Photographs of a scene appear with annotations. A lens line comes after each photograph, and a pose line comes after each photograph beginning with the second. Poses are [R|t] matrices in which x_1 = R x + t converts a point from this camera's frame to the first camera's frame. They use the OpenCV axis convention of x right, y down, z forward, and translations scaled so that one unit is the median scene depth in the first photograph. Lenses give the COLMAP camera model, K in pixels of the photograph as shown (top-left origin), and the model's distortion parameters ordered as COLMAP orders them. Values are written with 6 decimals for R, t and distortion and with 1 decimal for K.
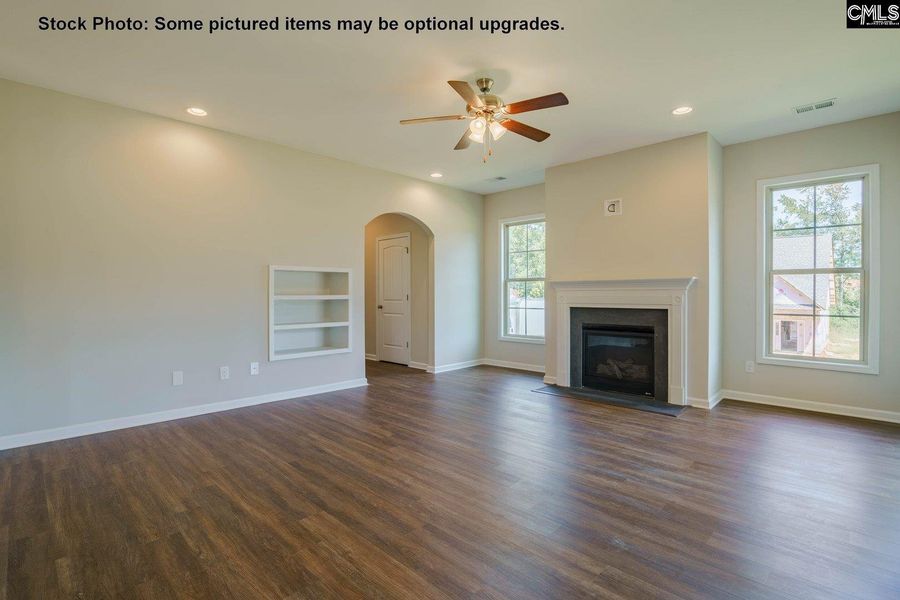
lens RADIAL K [[420.8, 0, 436.7], [0, 420.8, 297.3], [0, 0, 1]] dist [-0.029996, 0.000385]
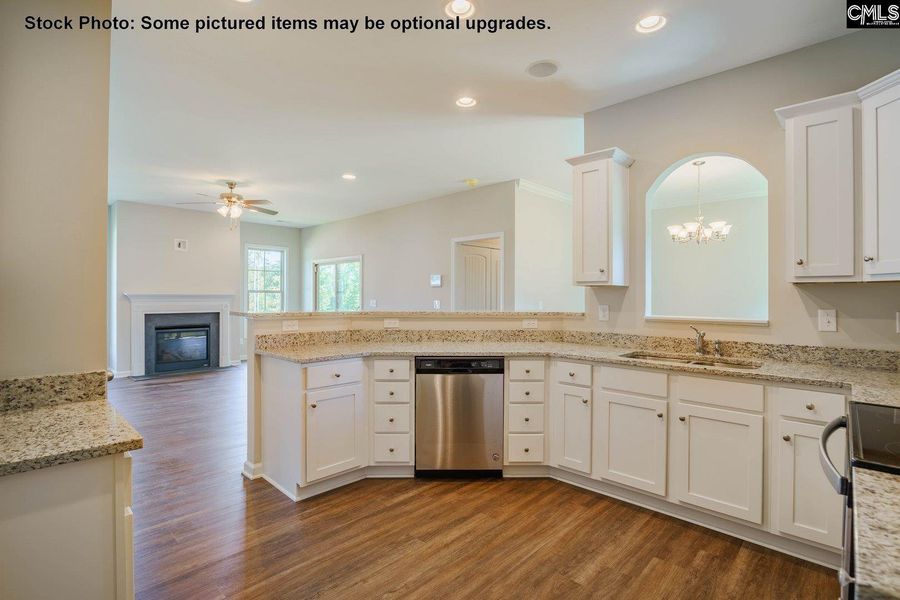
lens RADIAL K [[430.9, 0, 461.7], [0, 430.9, 297.1], [0, 0, 1]] dist [-0.016734, -0.000820]
pose [[-0.031382, 0.004380, 0.999498, -1.215531], [0.006716, 0.999969, -0.004171, -0.020133], [-0.999485, 0.006582, -0.031410, 0.064612]]
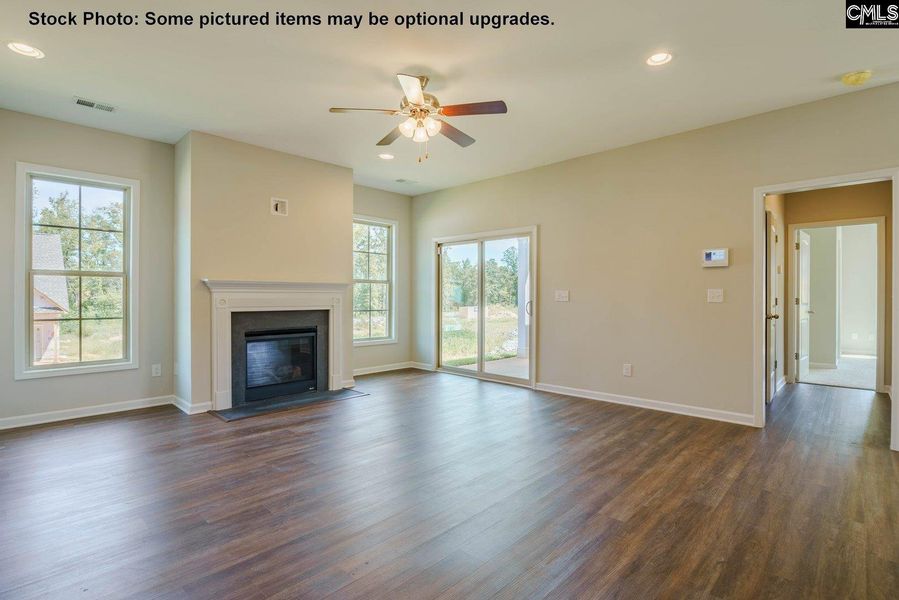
lens RADIAL K [[430.5, 0, 461.2], [0, 430.5, 297.1], [0, 0, 1]] dist [-0.016734, -0.000820]
pose [[-0.027914, 0.000886, 0.999610, -0.633635], [0.004584, 0.999989, -0.000759, -0.003919], [-0.999600, 0.004561, -0.027918, 0.663505]]
